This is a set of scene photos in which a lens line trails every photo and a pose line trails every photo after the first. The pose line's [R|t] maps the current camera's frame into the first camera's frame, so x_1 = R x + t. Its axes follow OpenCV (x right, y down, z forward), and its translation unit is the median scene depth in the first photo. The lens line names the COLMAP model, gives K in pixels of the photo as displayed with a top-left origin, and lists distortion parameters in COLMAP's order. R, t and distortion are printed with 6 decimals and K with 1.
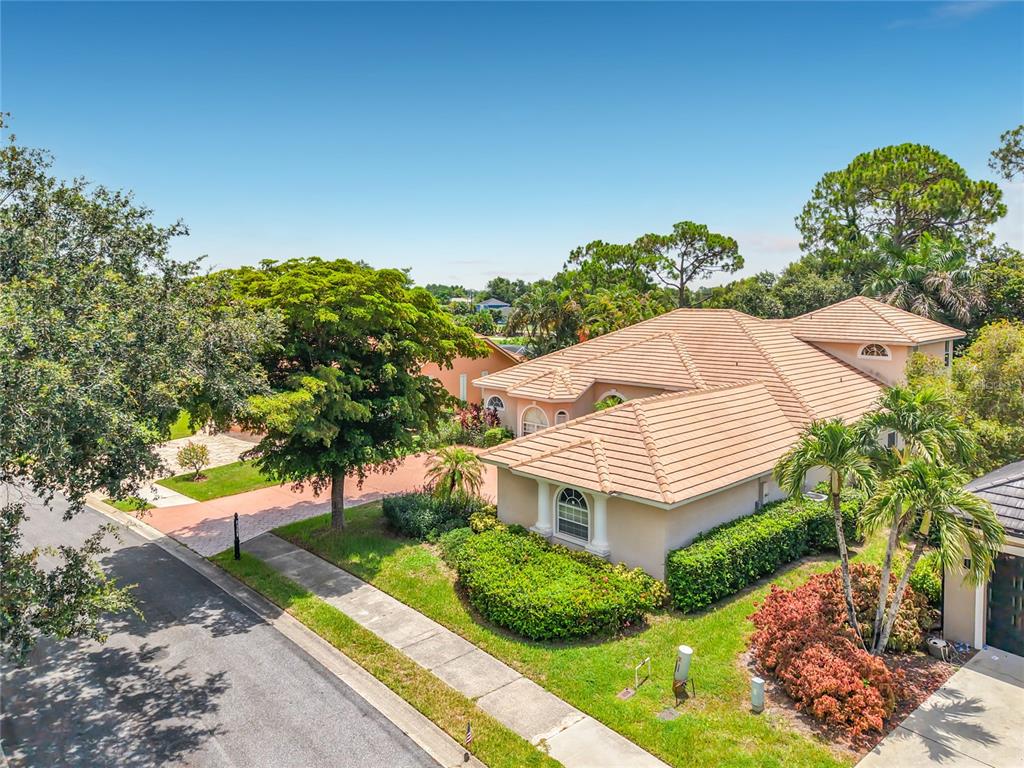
lens RADIAL K [[716.0, 0, 510.6], [0, 716.0, 330.9], [0, 0, 1]] dist [0.003350, 0.004564]
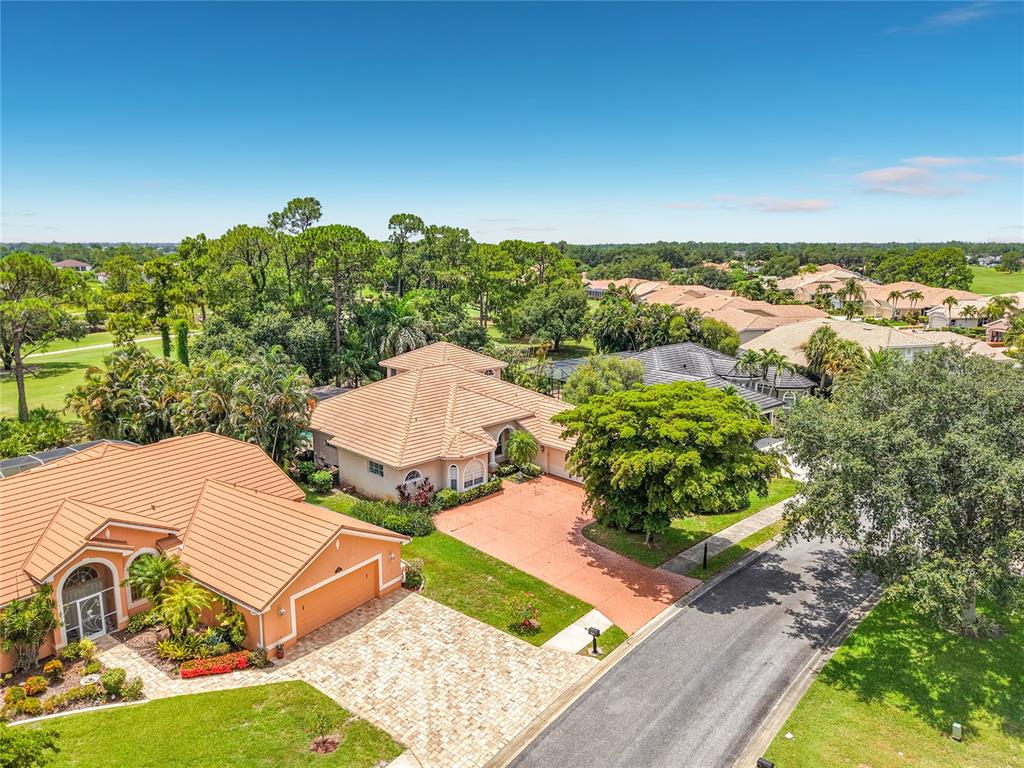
lens RADIAL K [[699.3, 0, 509.8], [0, 699.3, 362.9], [0, 0, 1]] dist [0.001174, 0.002767]
pose [[-0.009932, -0.171273, 0.985174, -2.329344], [0.046635, 0.984071, 0.171551, -0.560781], [-0.998863, 0.047647, -0.001787, 1.751545]]
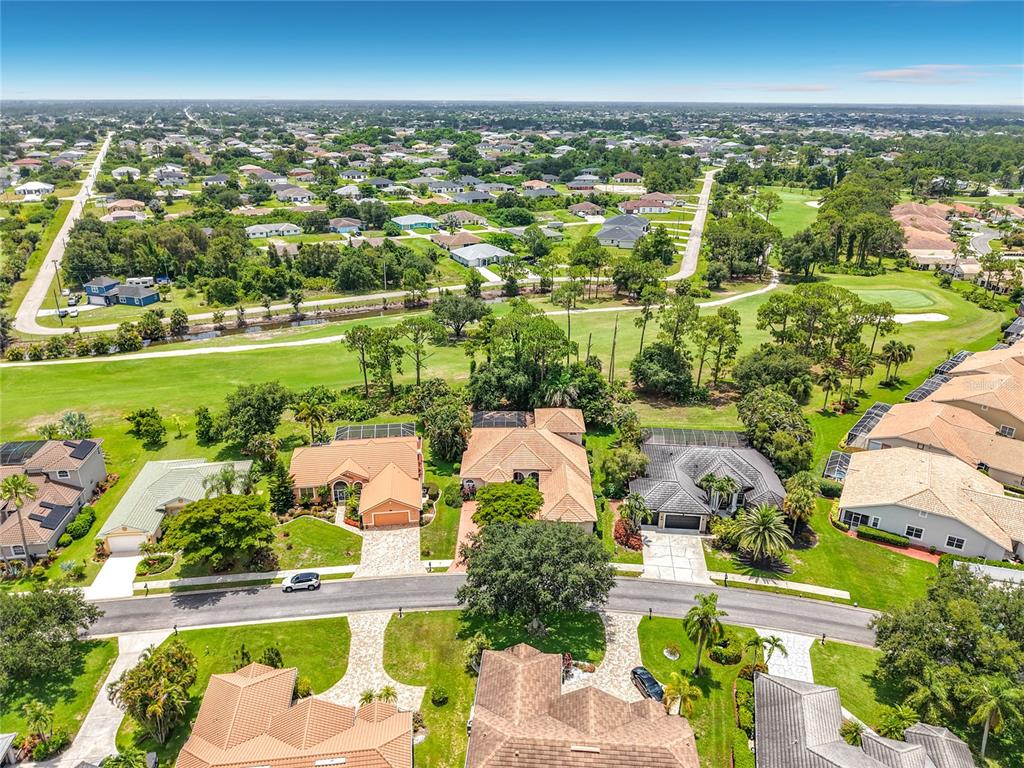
lens RADIAL K [[717.1, 0, 510.5], [0, 717.1, 352.1], [0, 0, 1]] dist [0.003492, -0.005843]
pose [[0.712300, -0.234587, 0.661512, -3.369581], [0.032999, 0.952643, 0.302296, -2.507078], [-0.701099, -0.193496, 0.686309, -1.873954]]
